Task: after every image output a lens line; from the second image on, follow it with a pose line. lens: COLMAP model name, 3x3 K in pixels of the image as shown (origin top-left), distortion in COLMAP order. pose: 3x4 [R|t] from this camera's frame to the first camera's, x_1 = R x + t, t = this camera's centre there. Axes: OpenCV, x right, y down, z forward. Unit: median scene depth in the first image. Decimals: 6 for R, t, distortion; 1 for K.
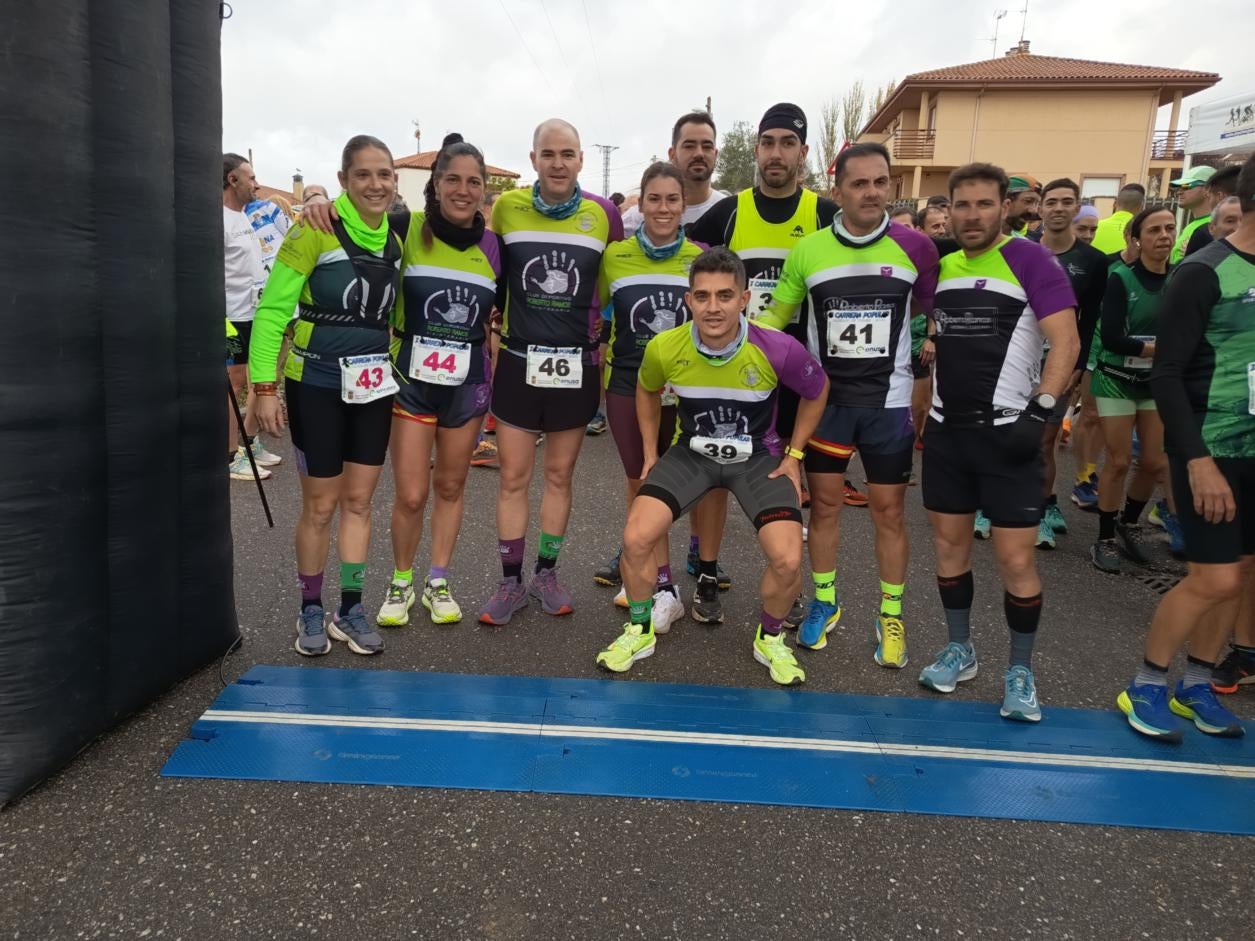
lens RADIAL K [[938.3, 0, 601.2], [0, 938.3, 469.2], [0, 0, 1]] dist [0.022988, -0.014672]
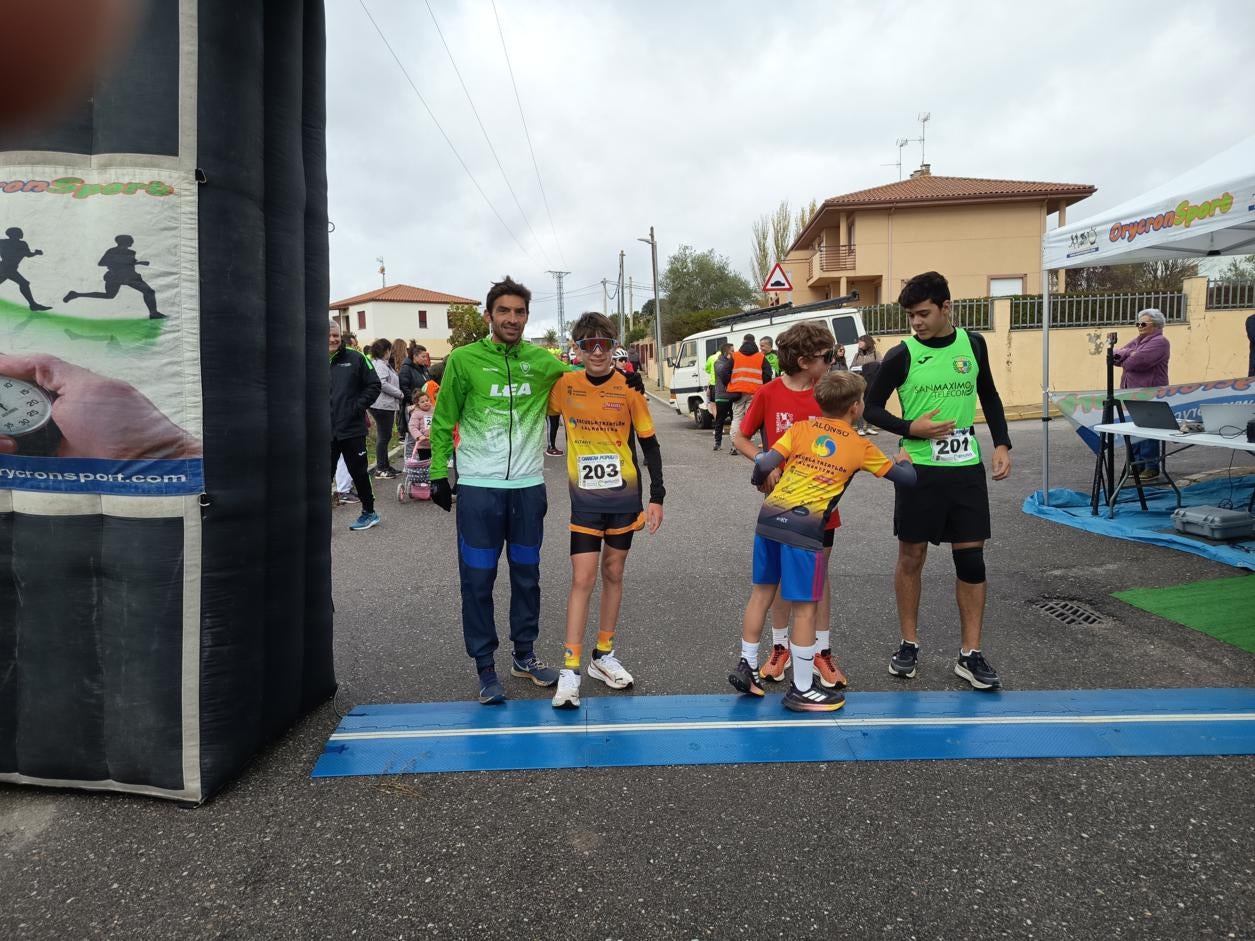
lens RADIAL K [[903.2, 0, 616.3], [0, 903.2, 449.0], [0, 0, 1]] dist [0.076988, -0.096279]
pose [[0.996484, -0.060804, 0.057649, -0.074290], [0.068036, 0.988757, -0.133159, 0.060279], [-0.048904, 0.136613, 0.989417, -0.348704]]
